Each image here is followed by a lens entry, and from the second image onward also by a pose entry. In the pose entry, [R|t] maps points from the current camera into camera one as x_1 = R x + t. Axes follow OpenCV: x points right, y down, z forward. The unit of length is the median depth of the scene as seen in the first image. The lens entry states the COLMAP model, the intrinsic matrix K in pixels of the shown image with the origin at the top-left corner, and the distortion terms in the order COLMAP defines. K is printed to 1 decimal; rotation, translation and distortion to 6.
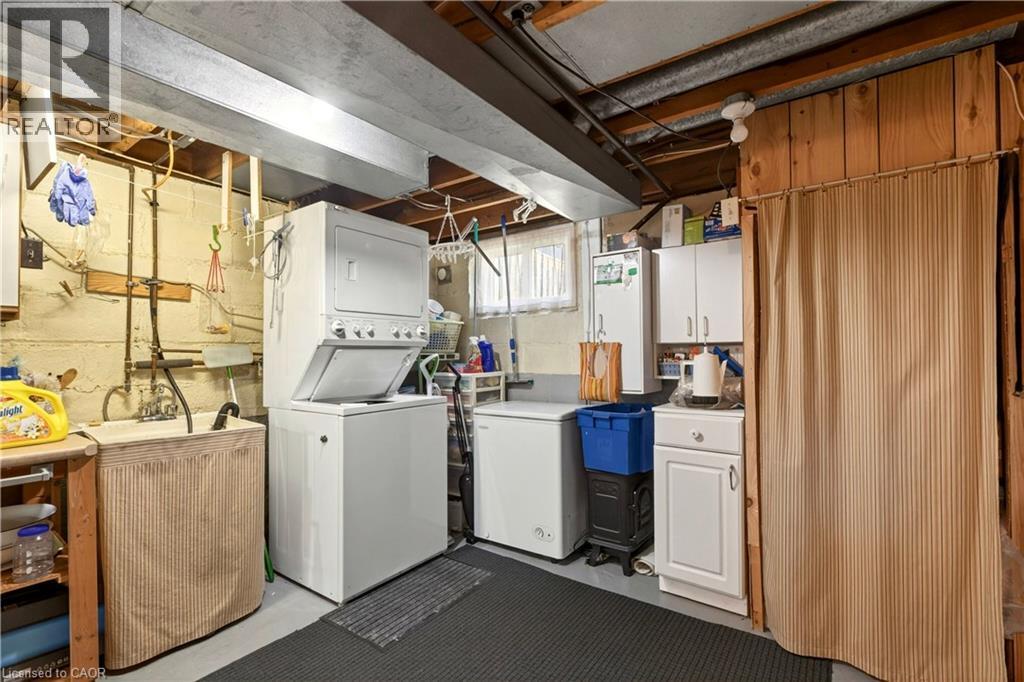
lens RADIAL K [[471.4, 0, 511.4], [0, 471.4, 348.4], [0, 0, 1]] dist [-0.002086, -0.000407]
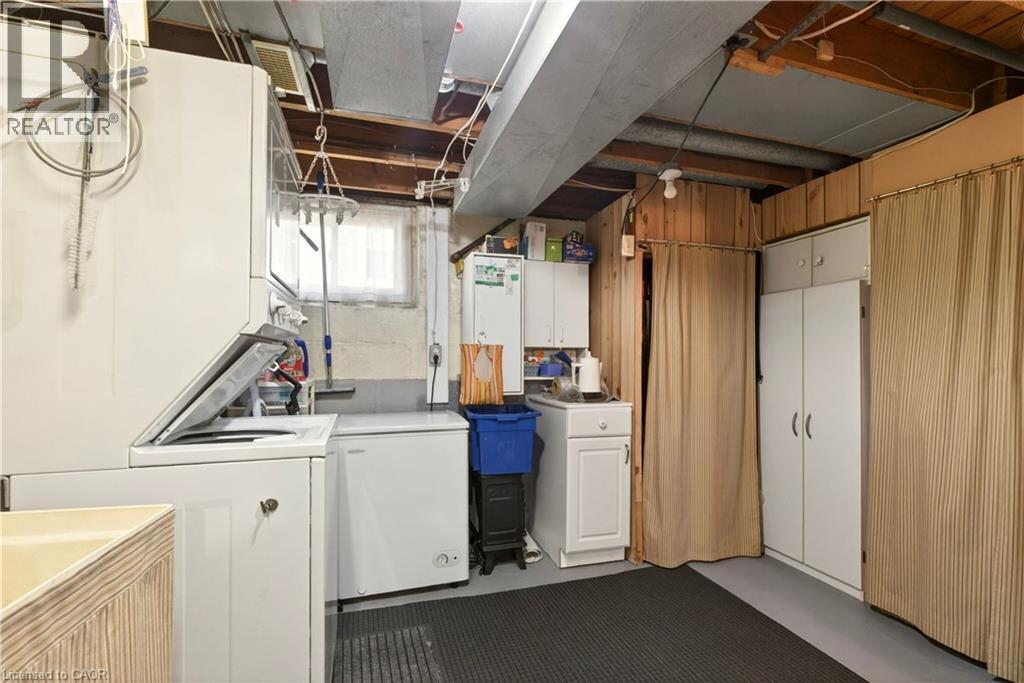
lens RADIAL K [[471.4, 0, 518.1], [0, 471.4, 357.3], [0, 0, 1]] dist [-0.002086, -0.000407]
pose [[0.583749, 0.009192, 0.811882, -0.598932], [-0.017160, 0.999852, 0.001018, 0.012554], [-0.811753, -0.014526, 0.583820, 0.398633]]
